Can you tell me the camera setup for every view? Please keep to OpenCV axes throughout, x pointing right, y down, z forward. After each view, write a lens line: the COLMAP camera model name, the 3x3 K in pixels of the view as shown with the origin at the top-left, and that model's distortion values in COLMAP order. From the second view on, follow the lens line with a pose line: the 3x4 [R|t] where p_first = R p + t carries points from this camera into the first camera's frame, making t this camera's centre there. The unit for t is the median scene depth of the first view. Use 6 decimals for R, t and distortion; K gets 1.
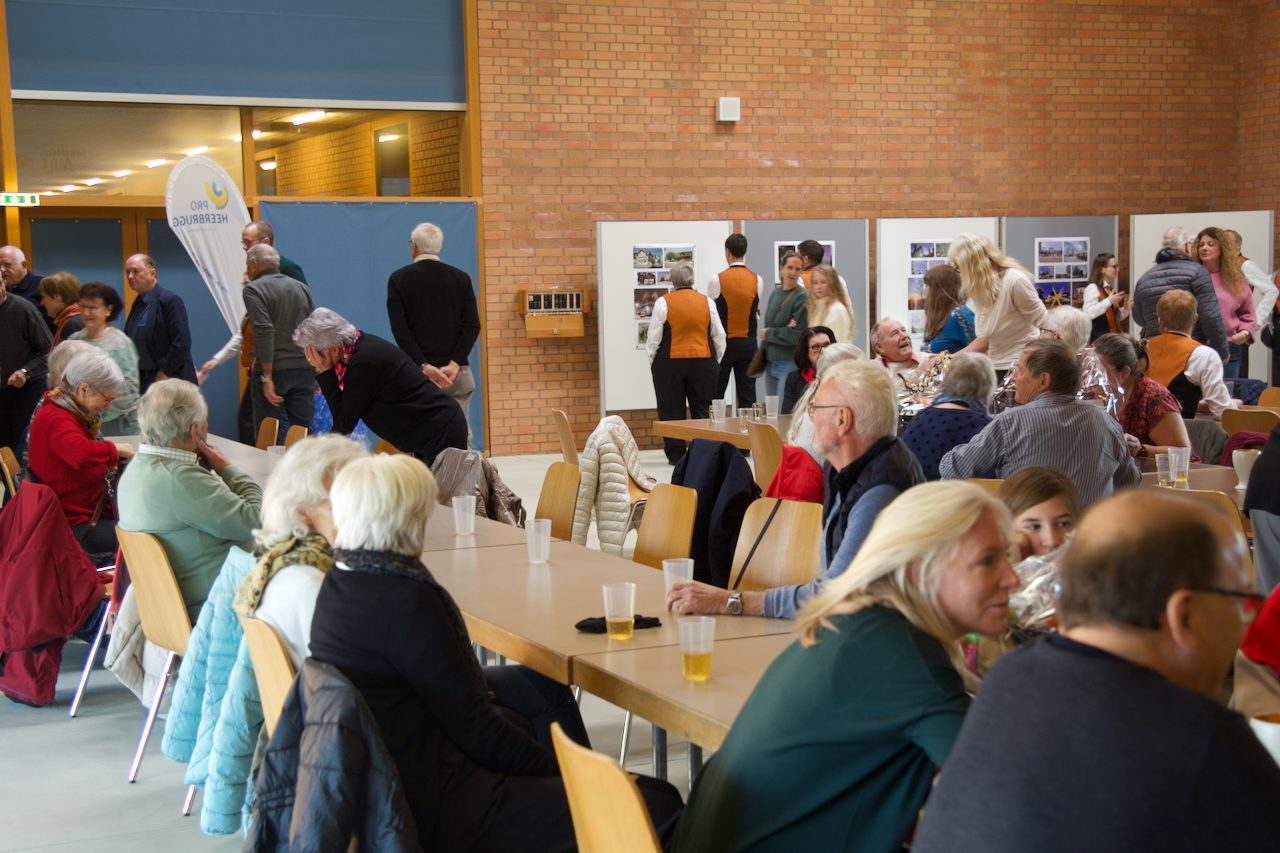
lens RADIAL K [[2057.5, 0, 636.7], [0, 2057.5, 425.5], [0, 0, 1]] dist [0.210669, 0.000000]
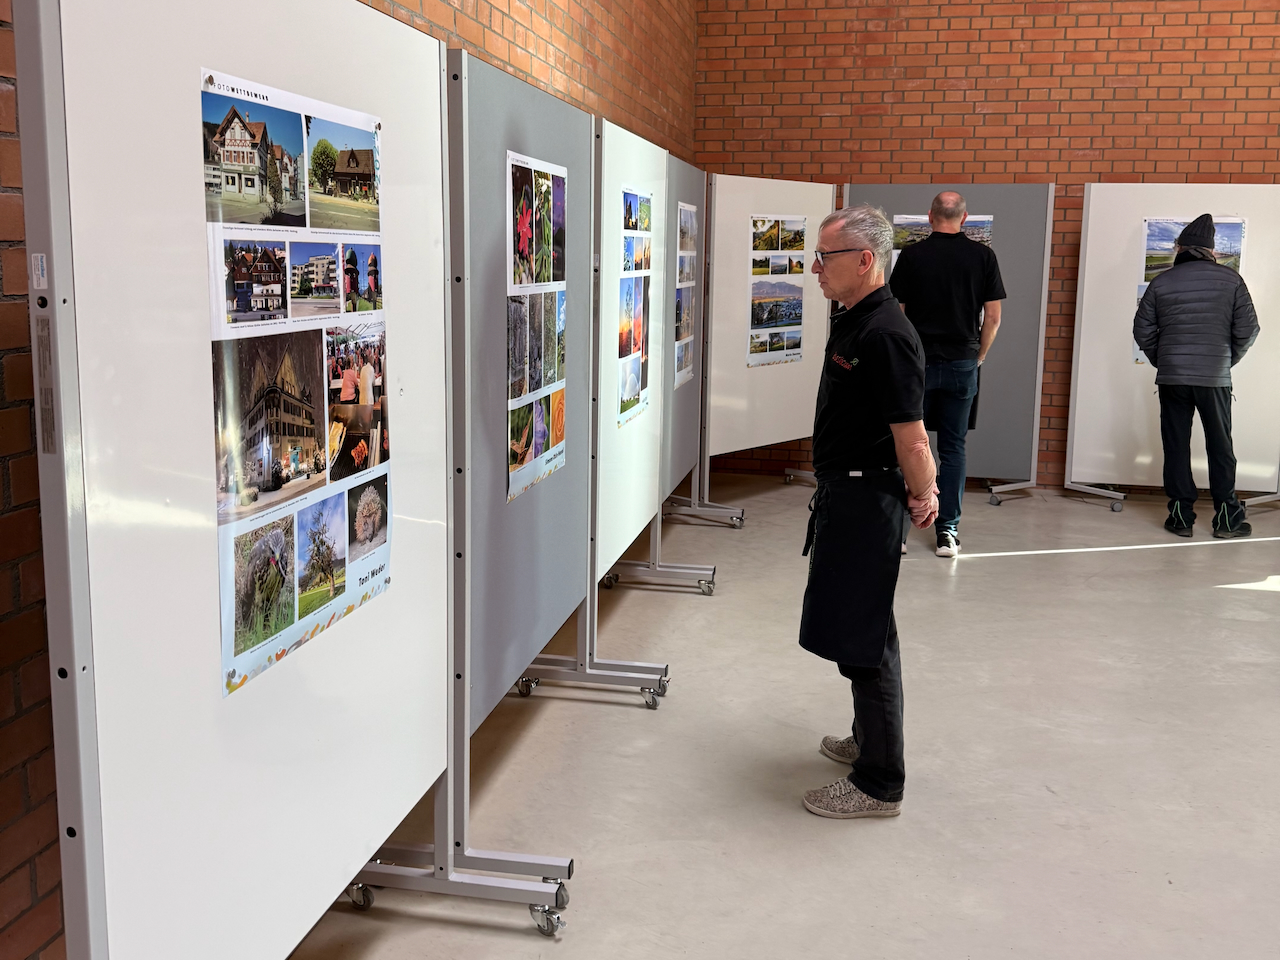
lens RADIAL K [[1196.4, 0, 652.1], [0, 1196.4, 446.2], [0, 0, 1]] dist [0.038417, 0.000000]
pose [[0.589031, -0.101807, 0.801672, -0.055697], [0.032789, 0.994227, 0.102168, -0.062559], [-0.807445, -0.033894, 0.588968, 0.855103]]
